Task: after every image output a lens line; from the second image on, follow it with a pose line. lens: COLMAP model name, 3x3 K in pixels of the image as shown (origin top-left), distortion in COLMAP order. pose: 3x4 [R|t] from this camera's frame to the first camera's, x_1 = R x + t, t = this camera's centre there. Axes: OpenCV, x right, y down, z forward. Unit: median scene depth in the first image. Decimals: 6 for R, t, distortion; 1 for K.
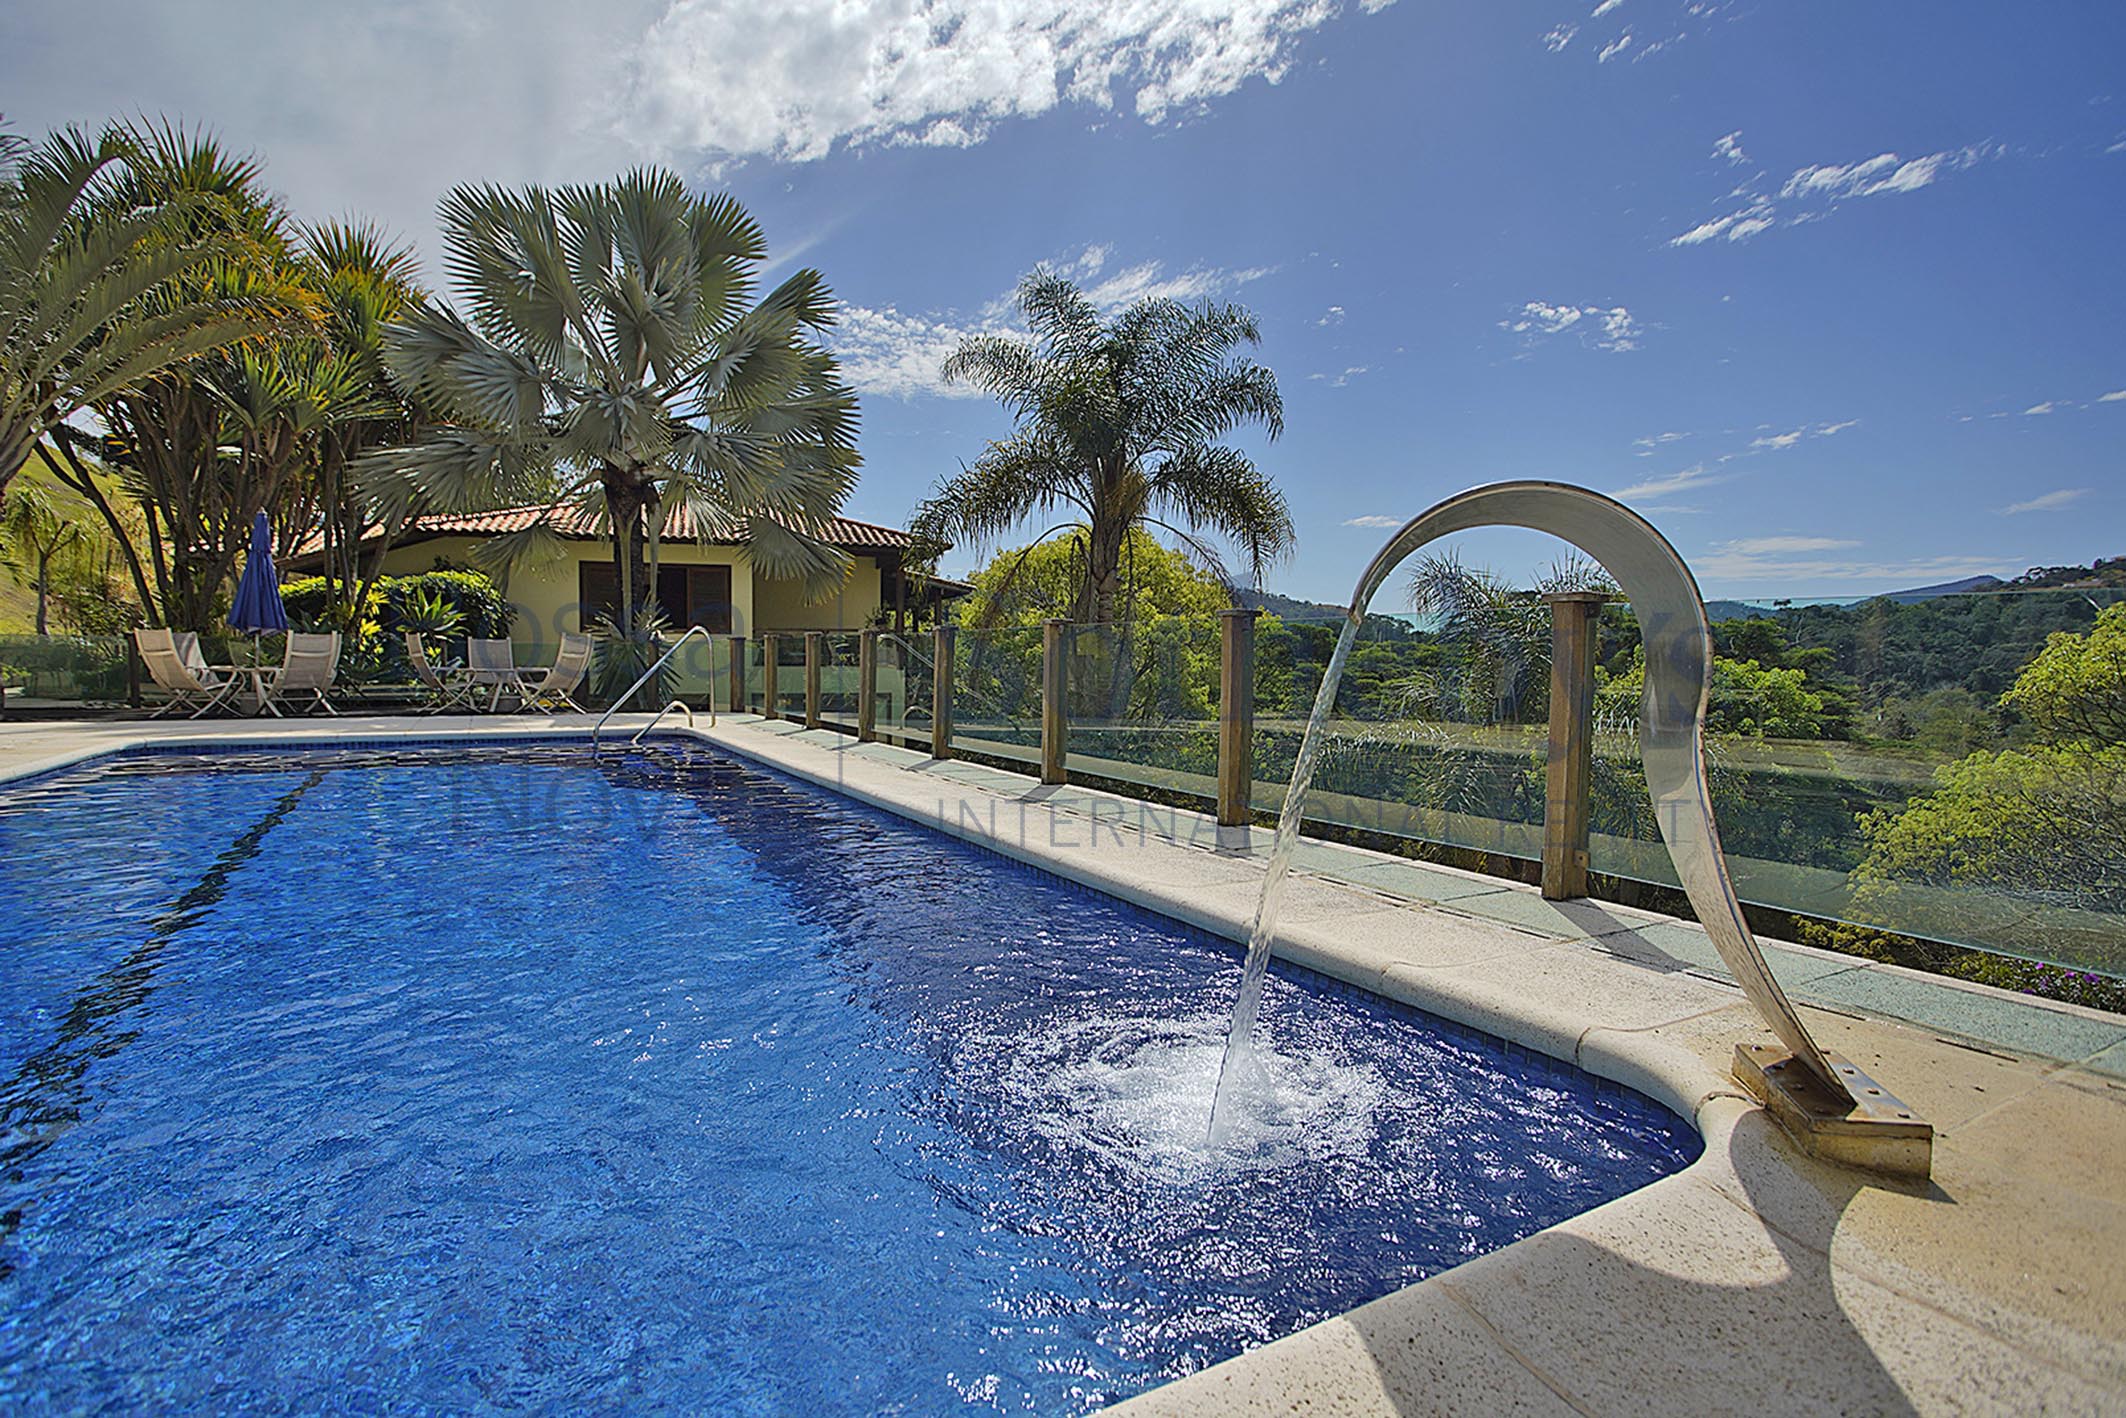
lens RADIAL K [[1045.0, 0, 1058.0], [0, 1045.0, 723.1], [0, 0, 1]] dist [-0.066276, 0.027648]
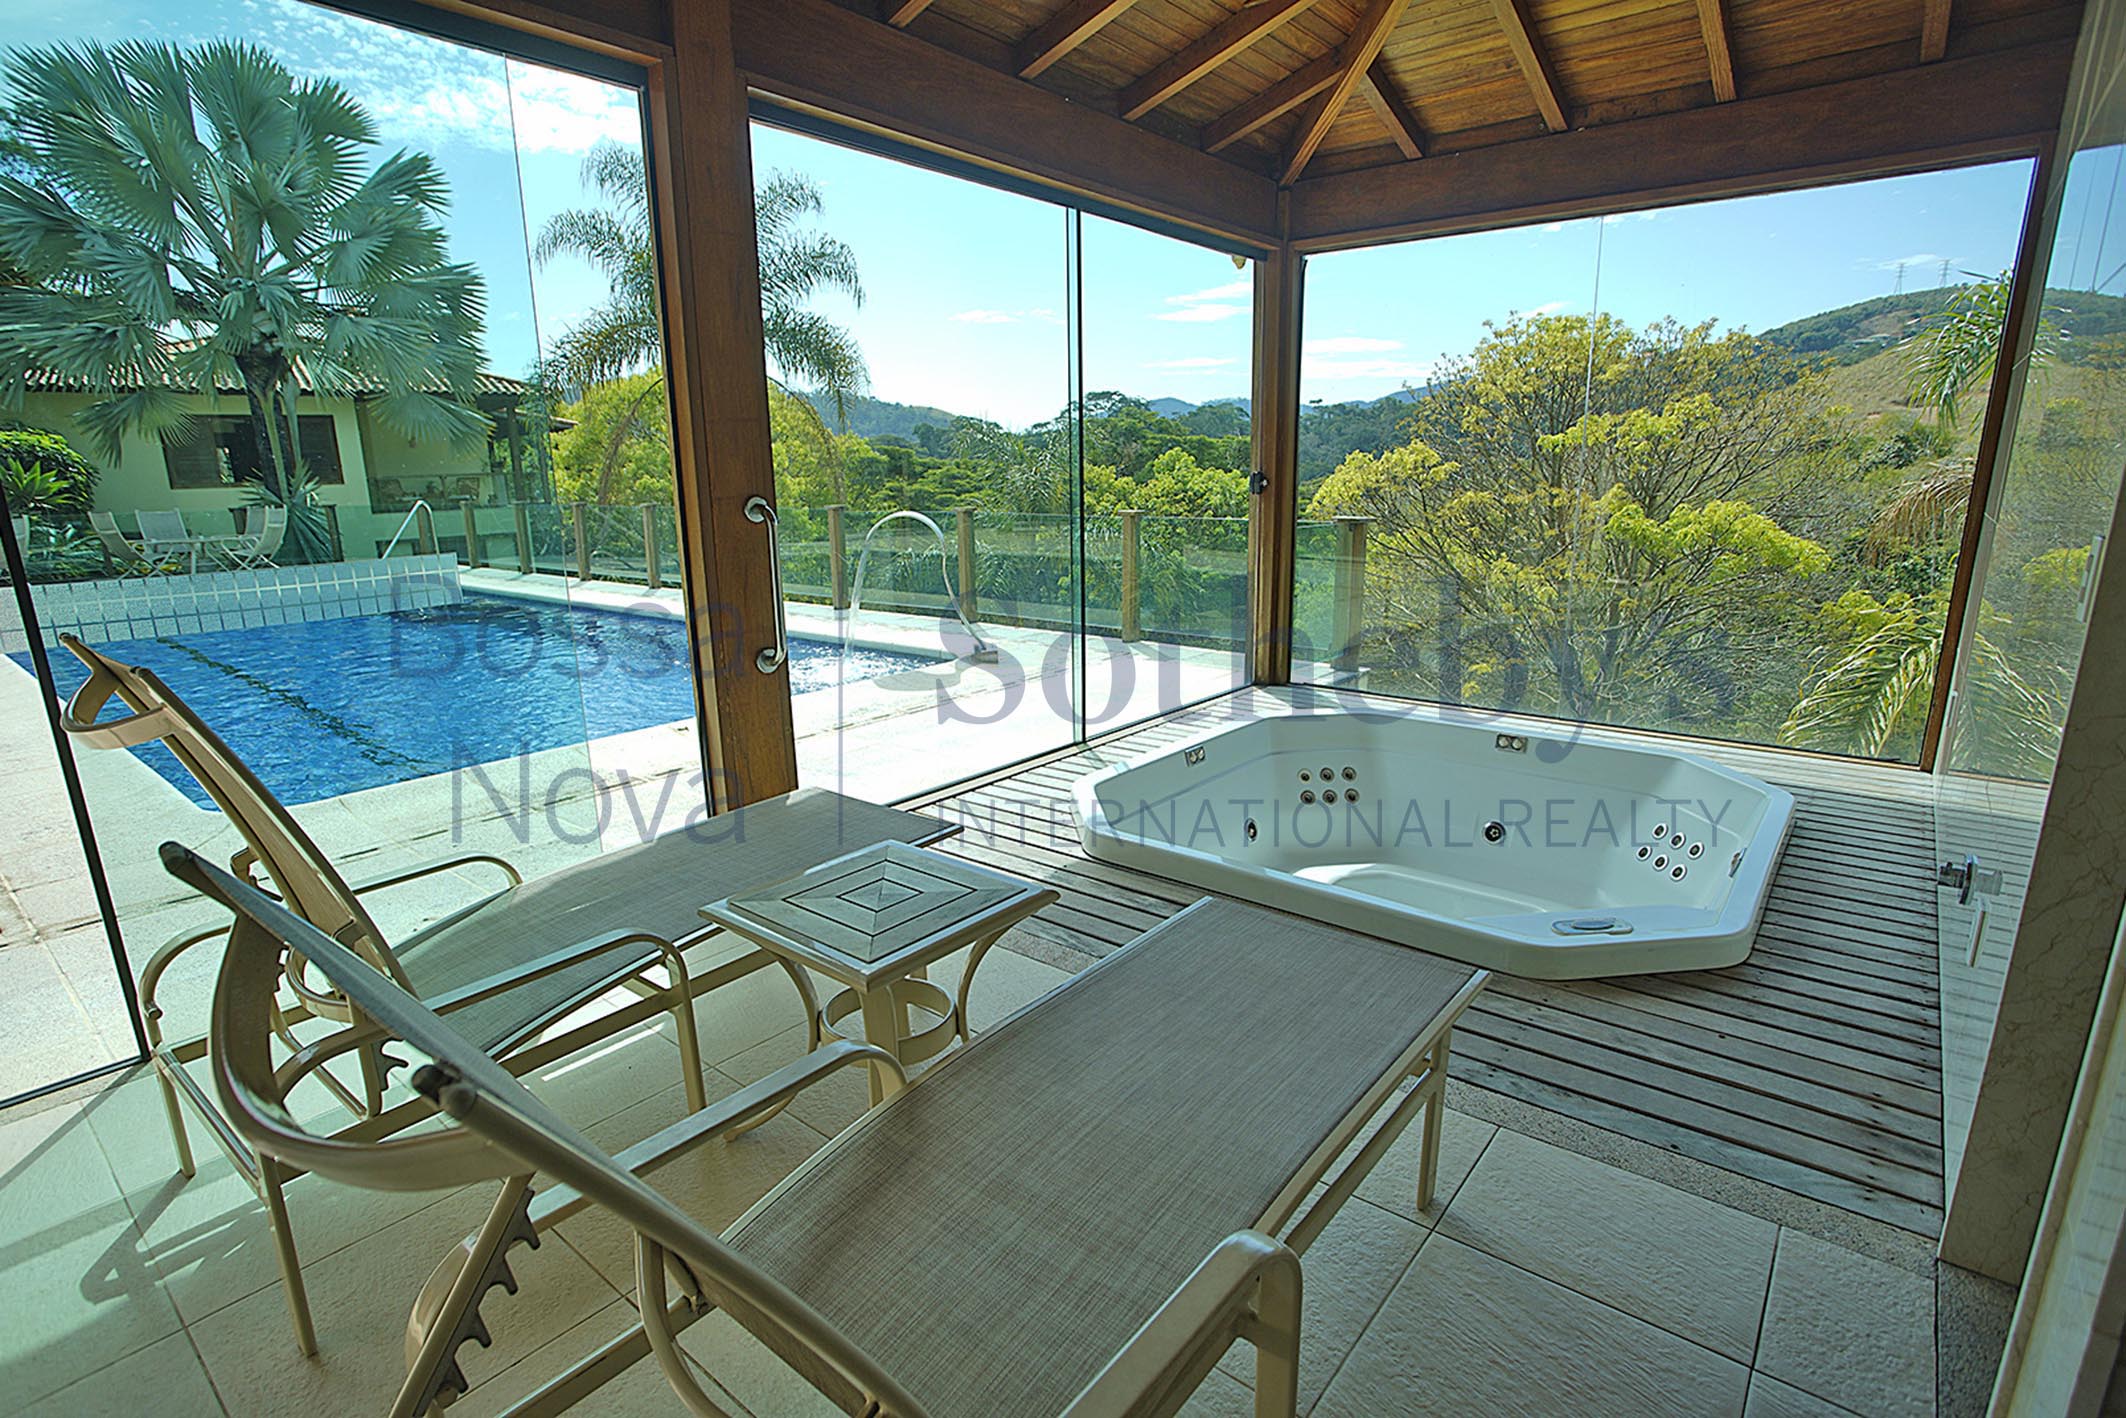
lens RADIAL K [[1045.0, 0, 1058.0], [0, 1045.0, 723.1], [0, 0, 1]] dist [-0.066276, 0.027648]
pose [[0.928691, -0.112285, 0.353447, -0.047978], [0.045859, 0.980518, 0.191000, -0.014932], [-0.368008, -0.161172, 0.915748, -0.286409]]
